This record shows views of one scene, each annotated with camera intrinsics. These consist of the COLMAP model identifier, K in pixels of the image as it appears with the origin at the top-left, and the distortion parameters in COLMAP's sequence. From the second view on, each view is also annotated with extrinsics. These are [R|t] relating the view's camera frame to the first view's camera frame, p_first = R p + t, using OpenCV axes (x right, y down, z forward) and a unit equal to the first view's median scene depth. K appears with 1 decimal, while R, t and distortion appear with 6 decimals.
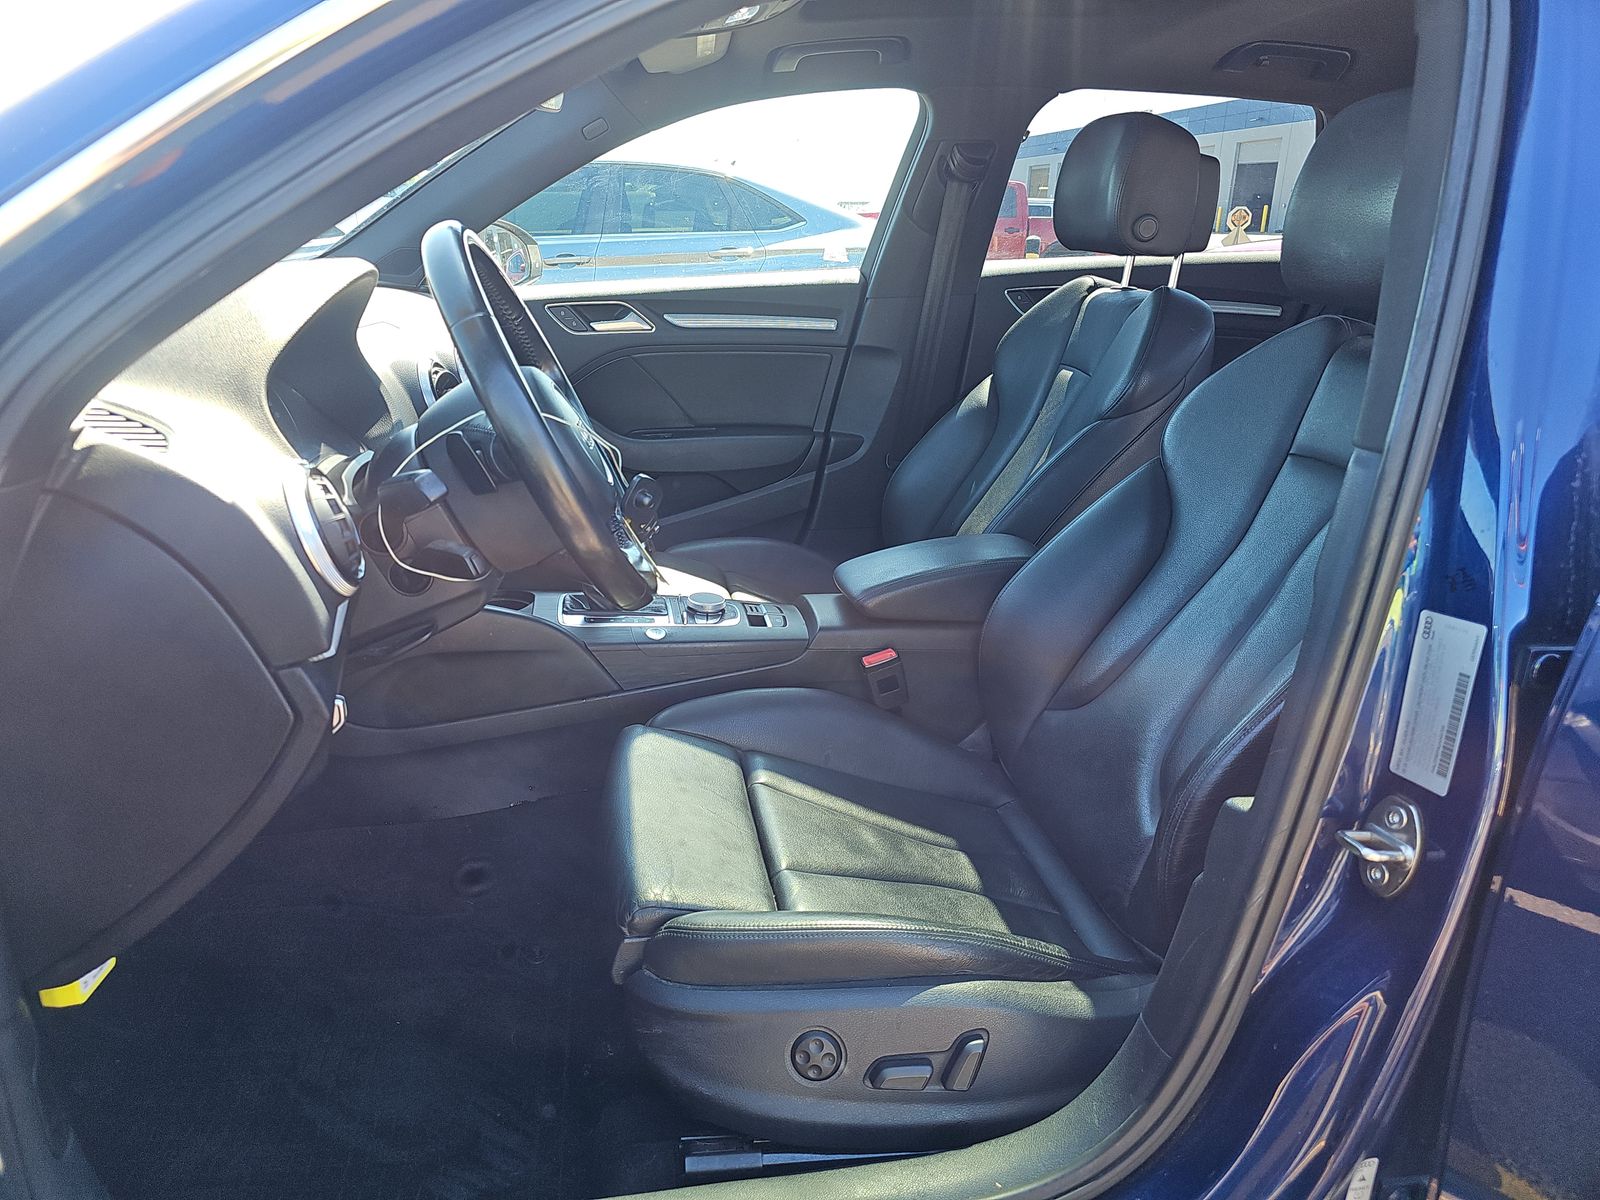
lens RADIAL K [[1033.6, 0, 794.6], [0, 1033.6, 600.2], [0, 0, 1]] dist [0.041048, -0.057784]
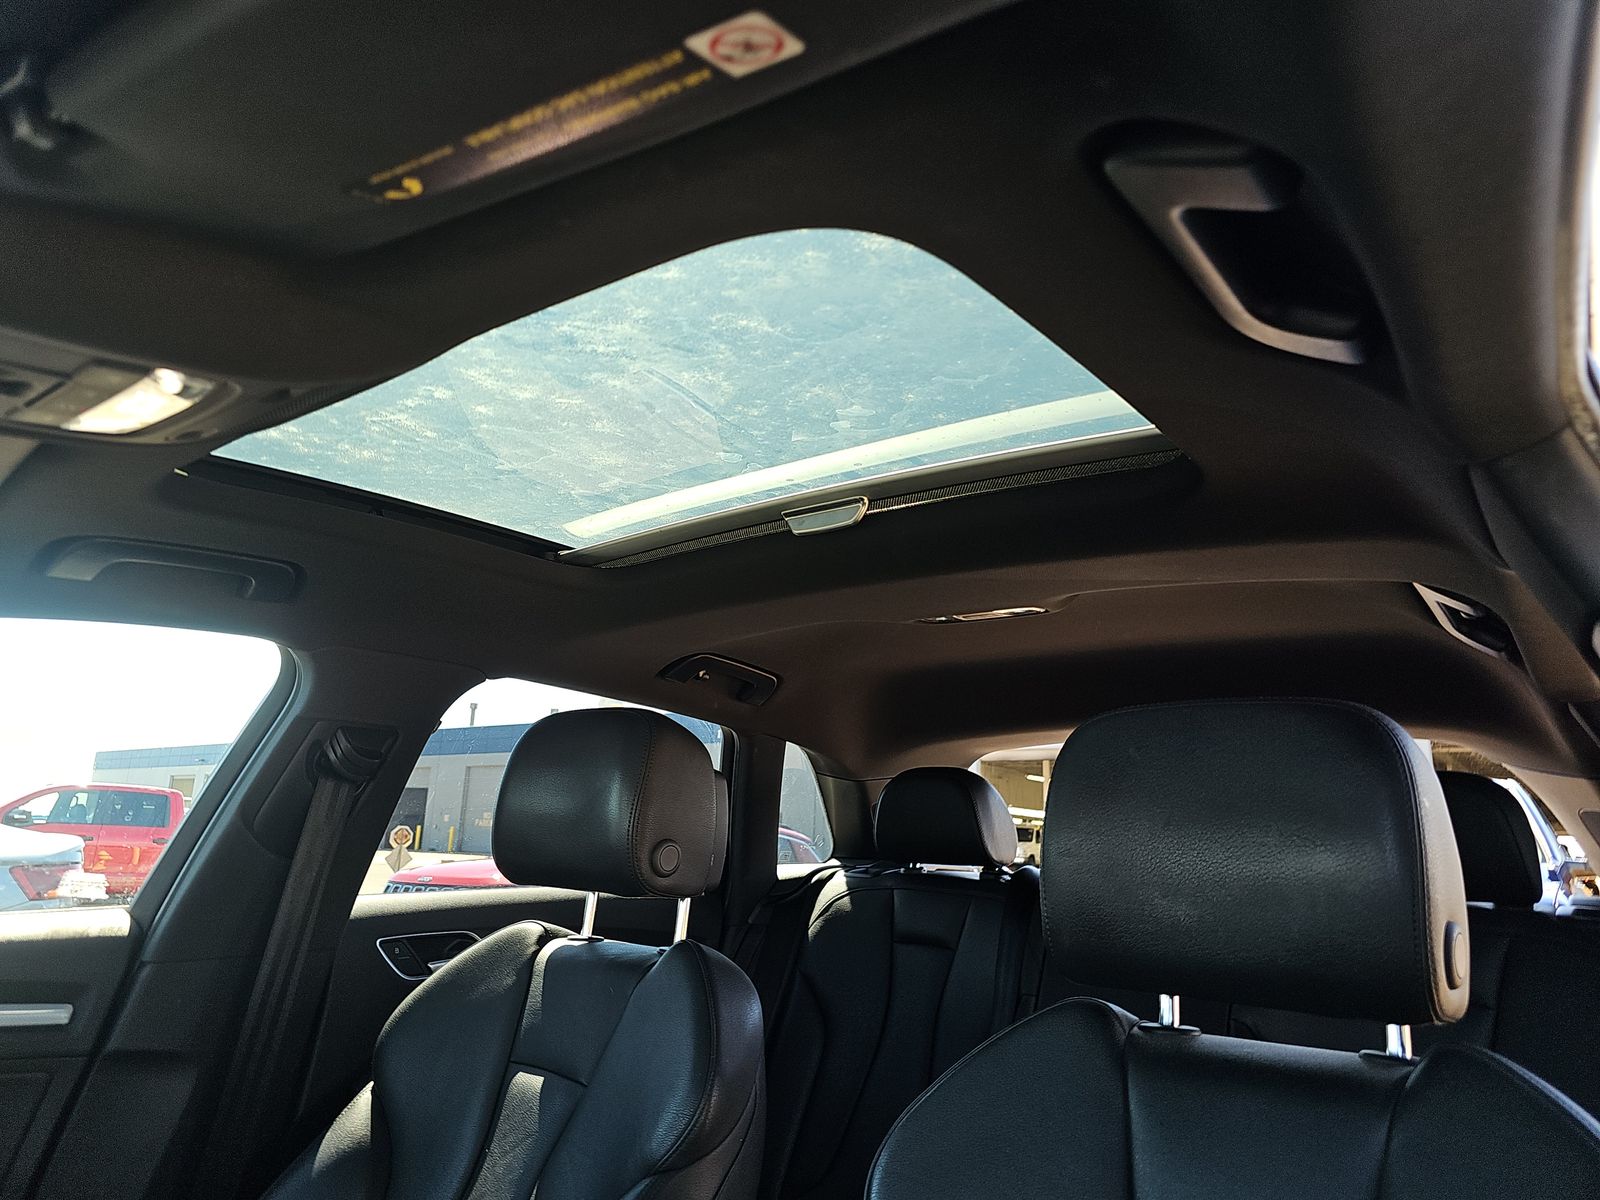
lens RADIAL K [[1033.6, 0, 794.6], [0, 1033.6, 600.2], [0, 0, 1]] dist [0.041048, -0.057784]
pose [[0.752773, 0.175665, 0.634409, -0.062177], [0.198517, 0.858290, -0.473211, -0.132598], [-0.627633, 0.482162, 0.611226, 0.363109]]
